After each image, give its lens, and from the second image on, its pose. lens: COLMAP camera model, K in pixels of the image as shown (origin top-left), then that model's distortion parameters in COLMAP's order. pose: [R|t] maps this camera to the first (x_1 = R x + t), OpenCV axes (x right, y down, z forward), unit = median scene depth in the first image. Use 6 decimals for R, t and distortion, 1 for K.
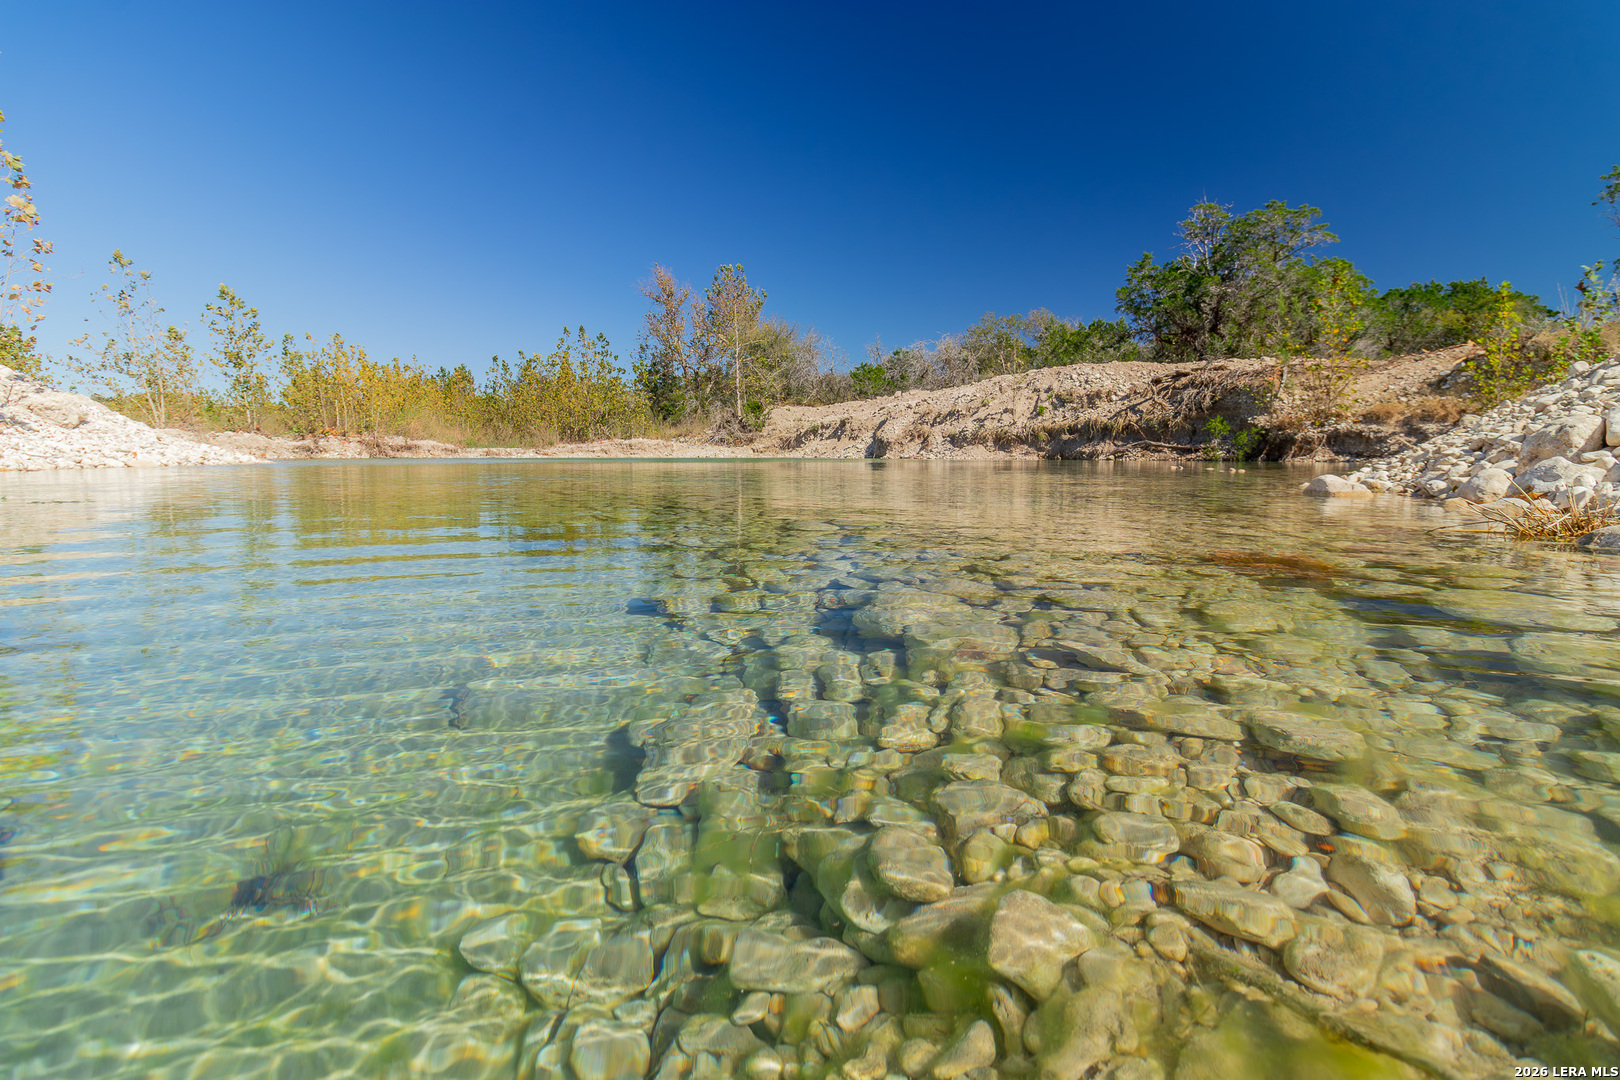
lens RADIAL K [[710.9, 0, 810.0], [0, 710.9, 540.0], [0, 0, 1]] dist [-0.000671, -0.000047]
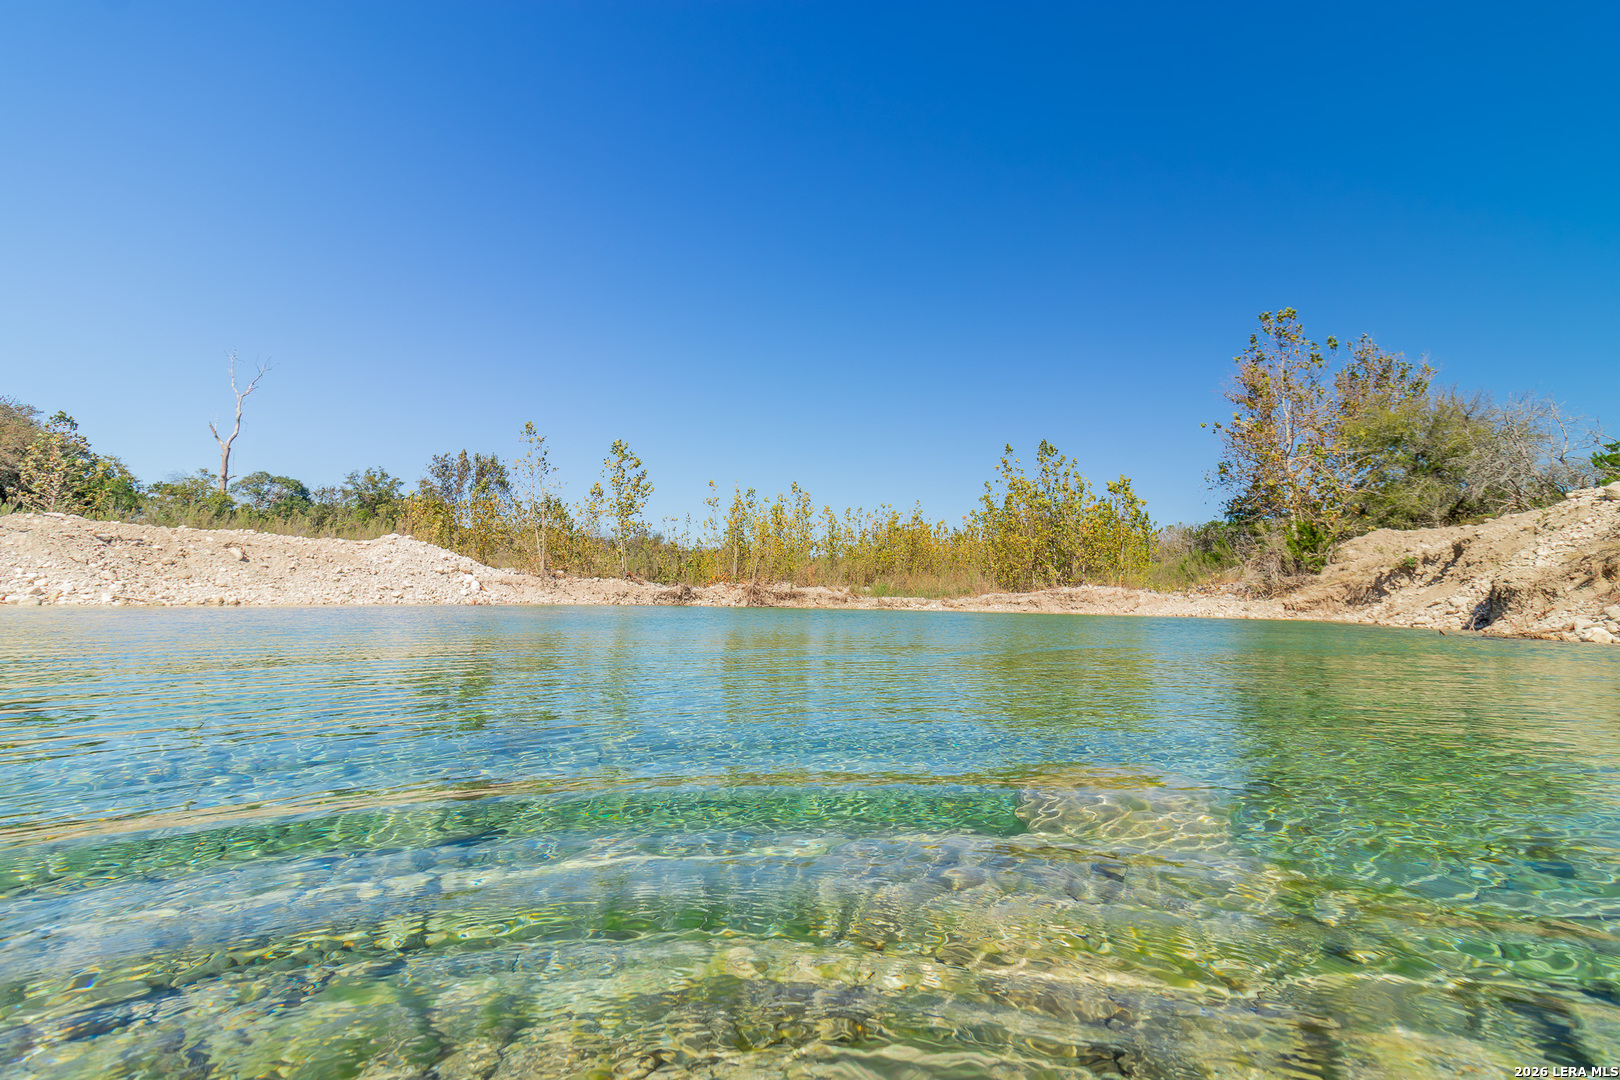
lens RADIAL K [[710.9, 0, 810.0], [0, 710.9, 540.0], [0, 0, 1]] dist [-0.000671, -0.000047]
pose [[0.673758, -0.049202, -0.737313, 0.093098], [-0.106456, 0.980910, -0.162738, -0.049926], [0.731244, 0.188137, 0.655657, 0.375725]]
